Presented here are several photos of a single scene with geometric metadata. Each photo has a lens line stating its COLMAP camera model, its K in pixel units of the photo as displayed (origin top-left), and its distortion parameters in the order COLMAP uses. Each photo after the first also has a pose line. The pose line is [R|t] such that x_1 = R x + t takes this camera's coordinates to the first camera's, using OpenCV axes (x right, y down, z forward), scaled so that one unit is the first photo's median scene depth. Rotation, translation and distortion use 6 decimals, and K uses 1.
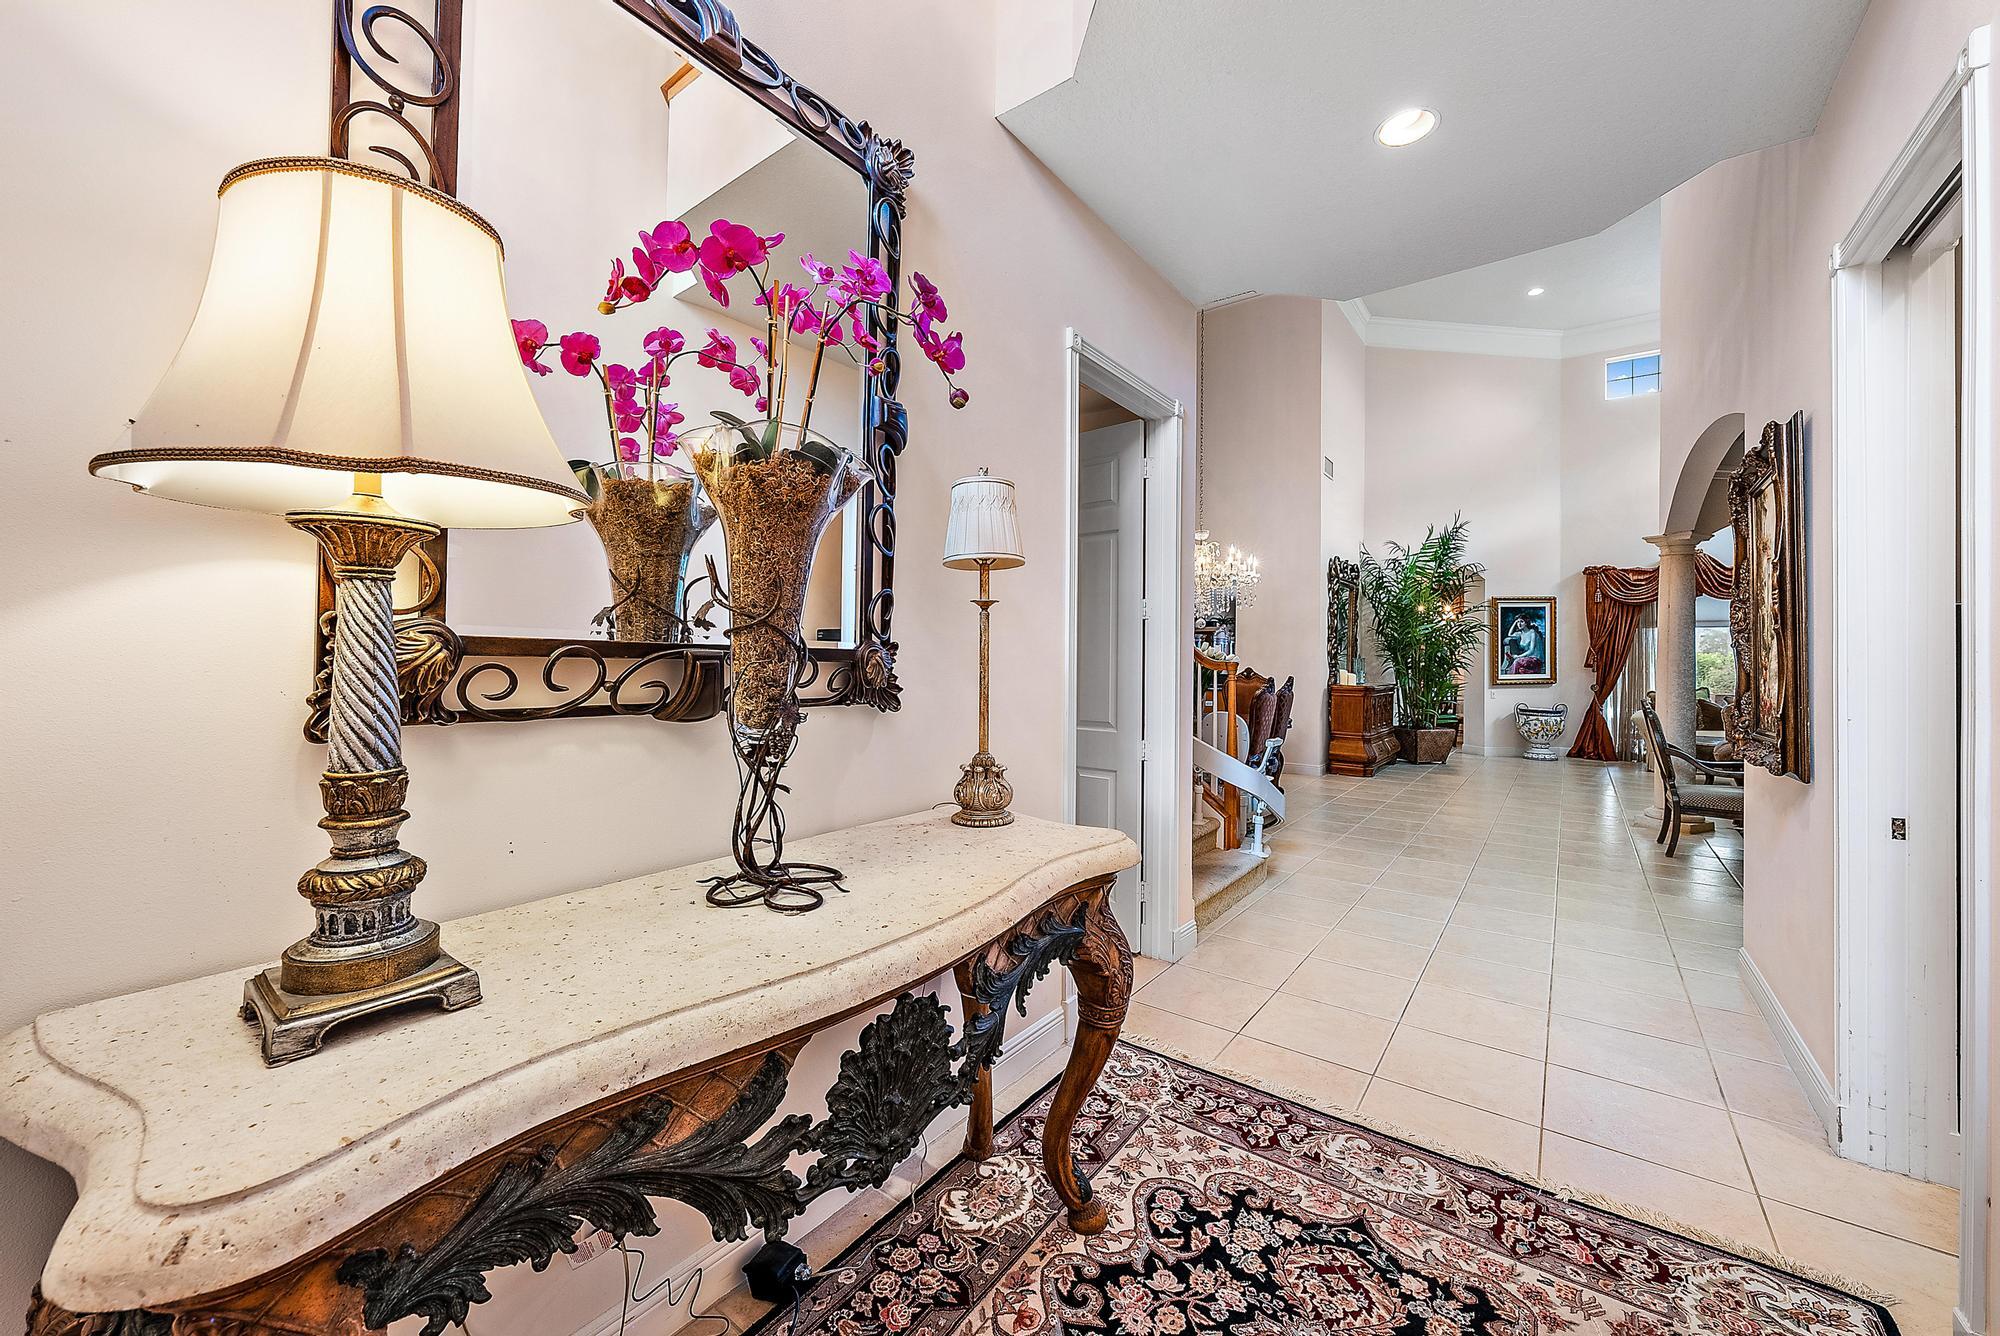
lens RADIAL K [[724.5, 0, 1019.6], [0, 724.5, 655.2], [0, 0, 1]] dist [-0.011701, -0.000005]
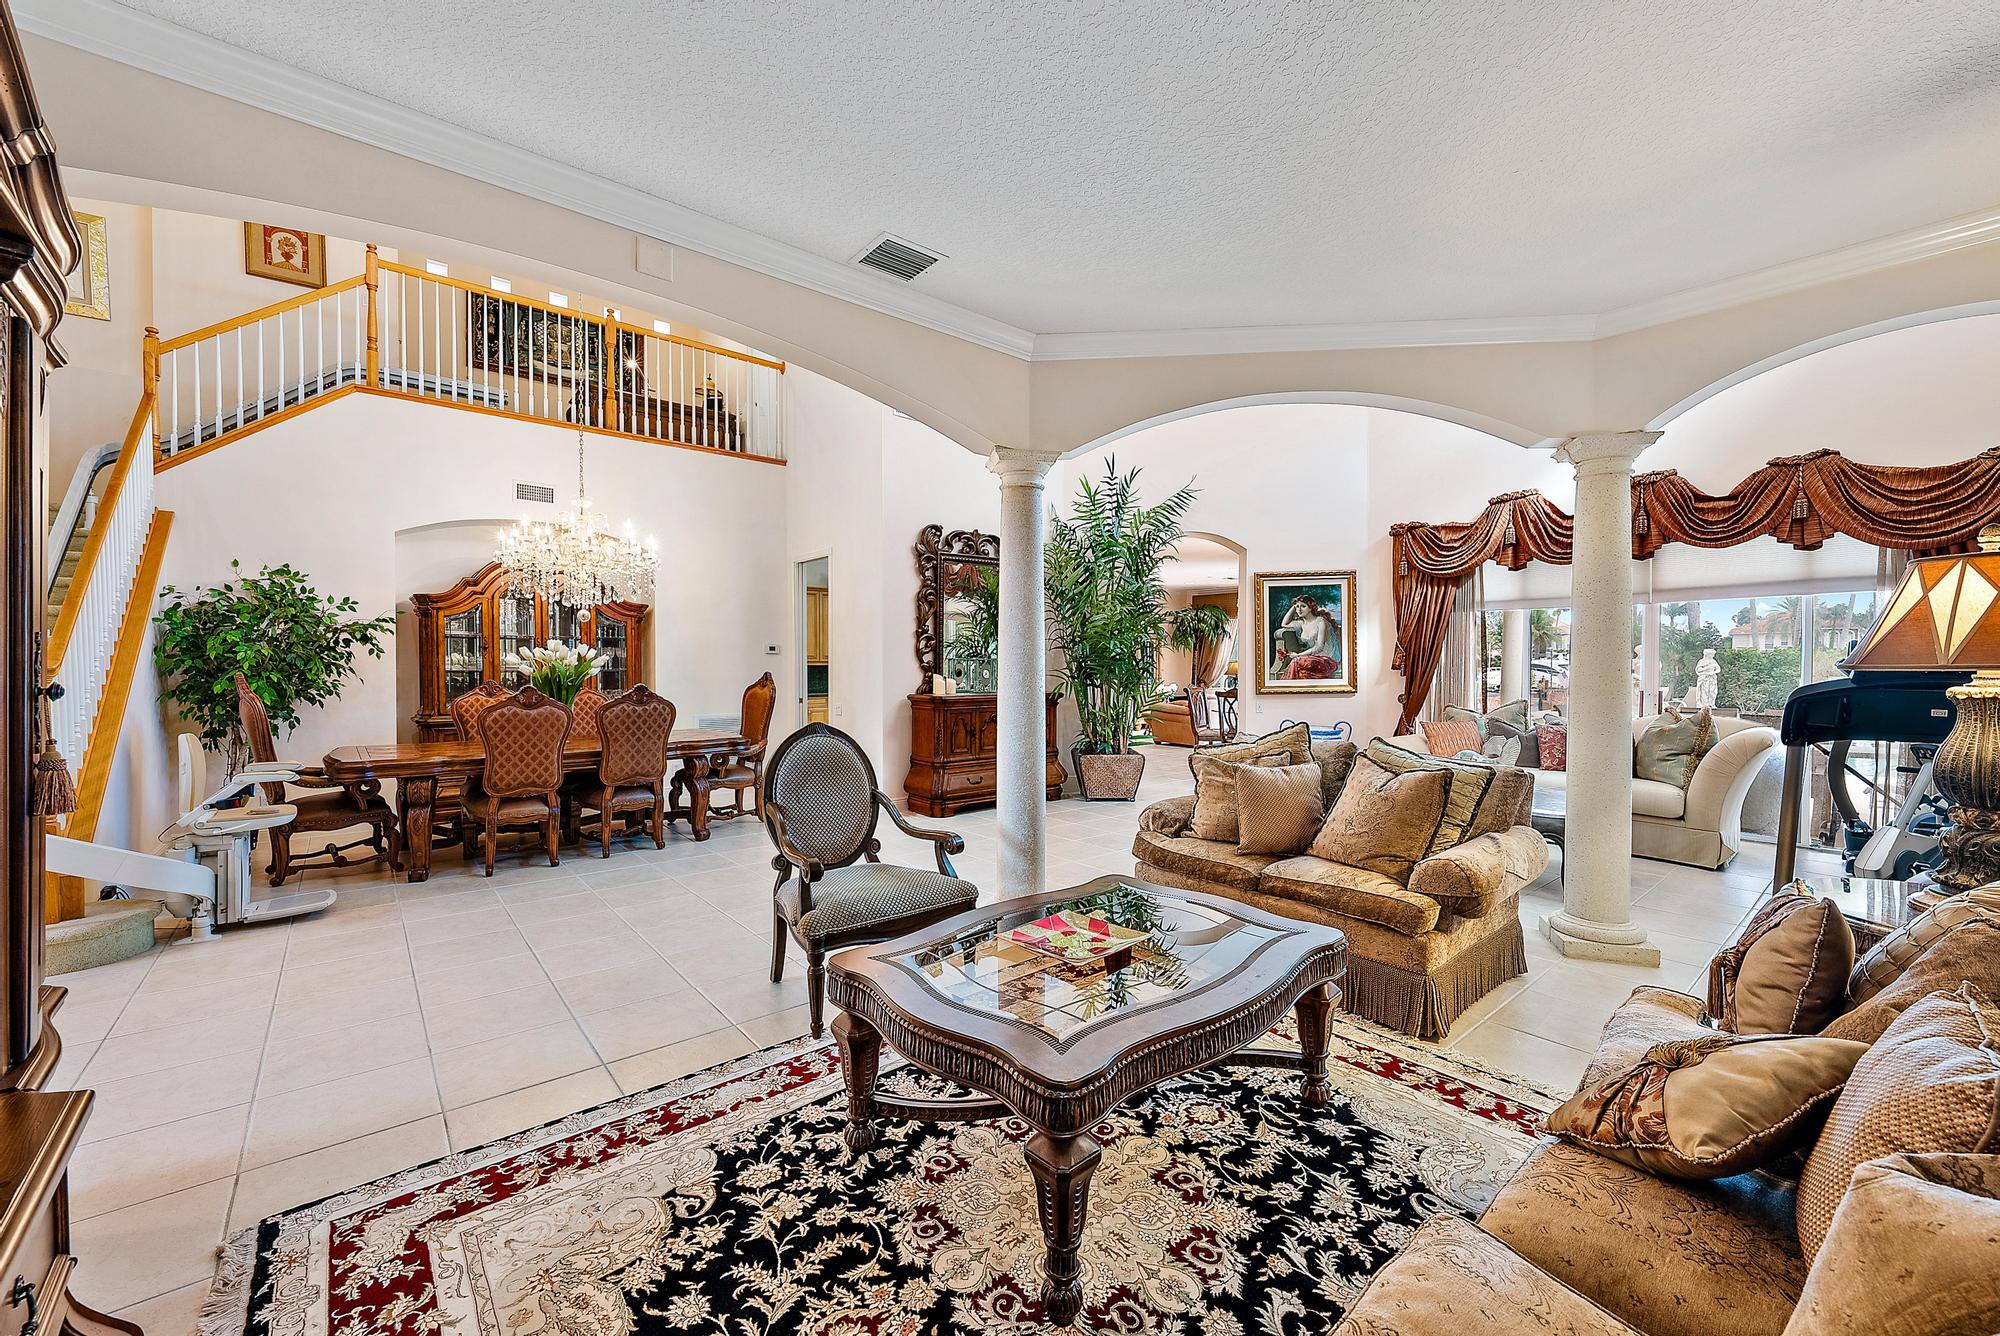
lens RADIAL K [[792.9, 0, 1004.5], [0, 792.9, 659.6], [0, 0, 1]] dist [0.000679, -0.000042]
pose [[0.975247, -0.007186, -0.221004, 0.609895], [0.007740, 0.999969, 0.001640, 0.003130], [0.220985, -0.003309, 0.975272, 0.172402]]
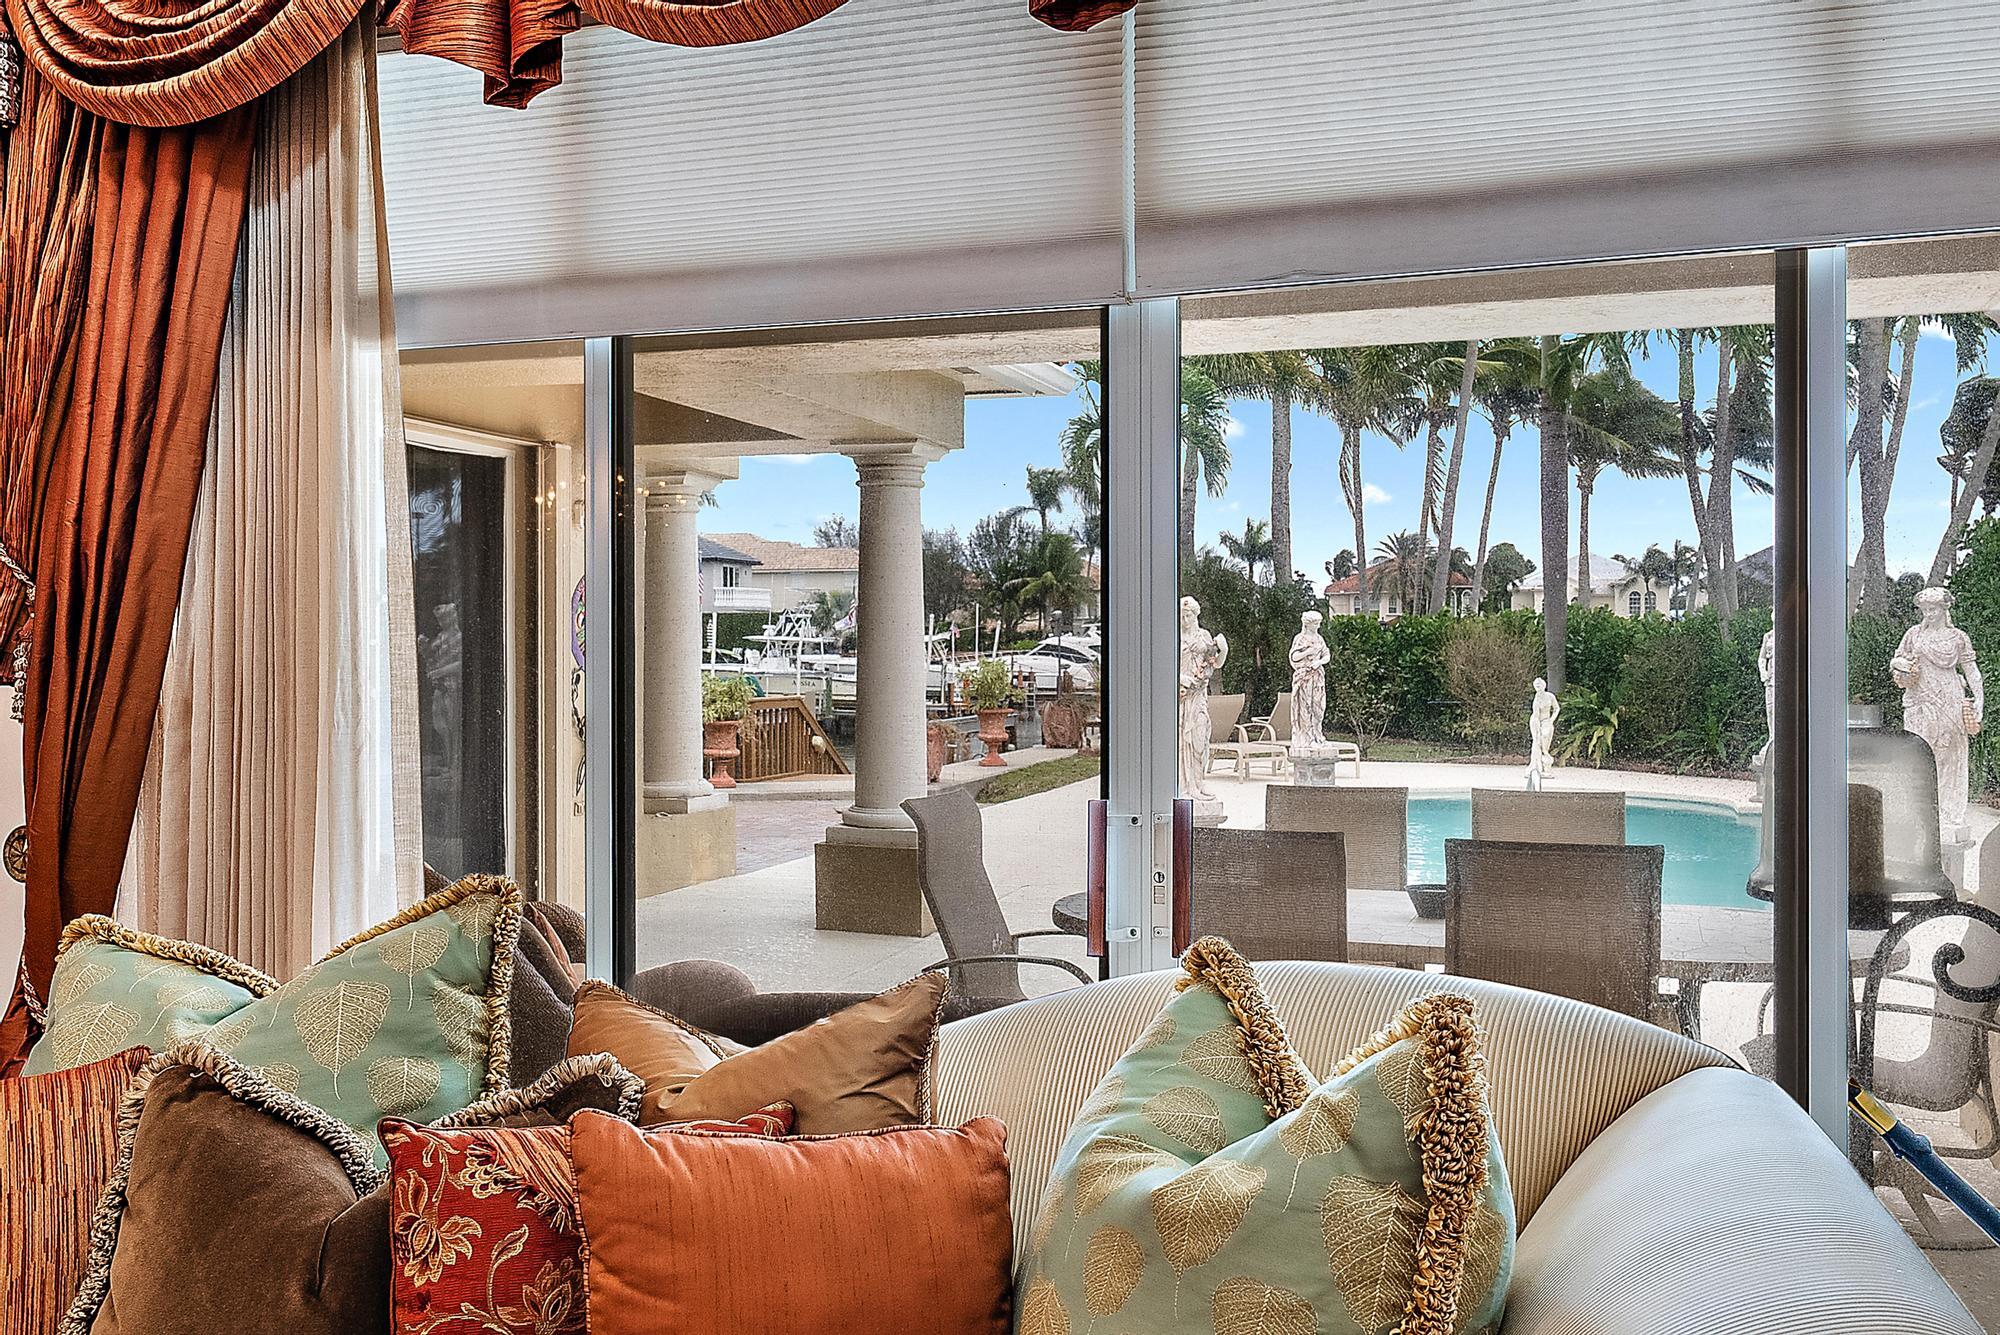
lens RADIAL K [[1633.2, 0, 1000.0], [0, 1633.2, 667.5], [0, 0, 1]] dist [0.005763, 0.004706]
pose [[0.948071, -0.015082, 0.317701, 0.881834], [0.007617, 0.999665, 0.024725, 0.007713], [-0.317967, -0.021021, 0.947869, 0.694673]]
